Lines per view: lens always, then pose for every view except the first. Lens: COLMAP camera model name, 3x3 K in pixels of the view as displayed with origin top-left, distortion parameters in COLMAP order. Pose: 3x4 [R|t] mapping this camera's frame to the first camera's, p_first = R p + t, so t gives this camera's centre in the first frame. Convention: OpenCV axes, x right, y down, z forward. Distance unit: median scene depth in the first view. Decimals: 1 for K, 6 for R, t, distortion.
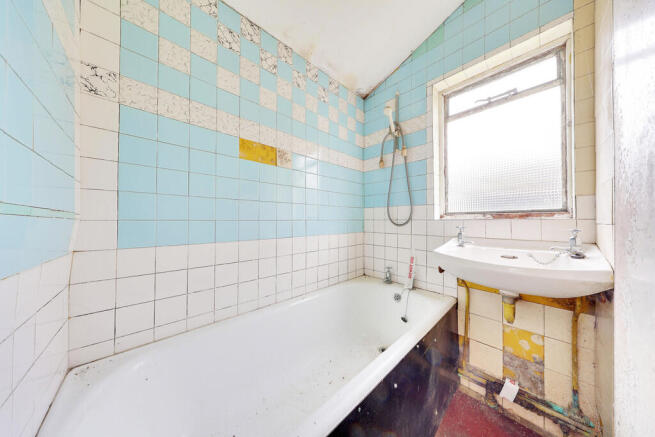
lens RADIAL K [[197.5, 0, 327.6], [0, 197.5, 218.9], [0, 0, 1]] dist [0.000017, -0.000004]
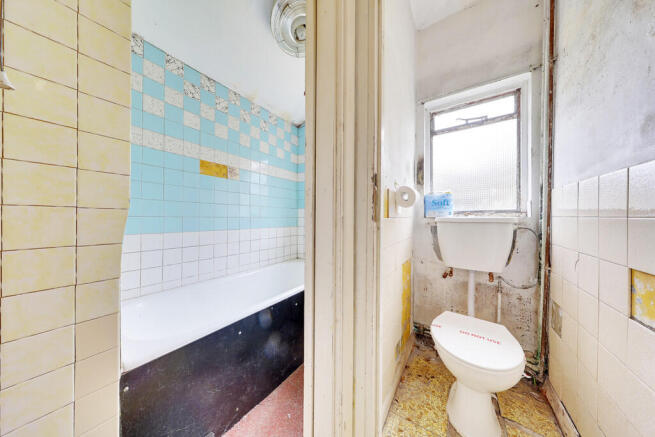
lens RADIAL K [[197.5, 0, 326.9], [0, 197.5, 218.7], [0, 0, 1]] dist [0.000017, -0.000004]
pose [[0.976071, 0.004045, 0.217415, 0.111432], [-0.005435, 0.999968, 0.005797, 0.005984], [-0.217384, -0.006840, 0.976062, -0.459709]]
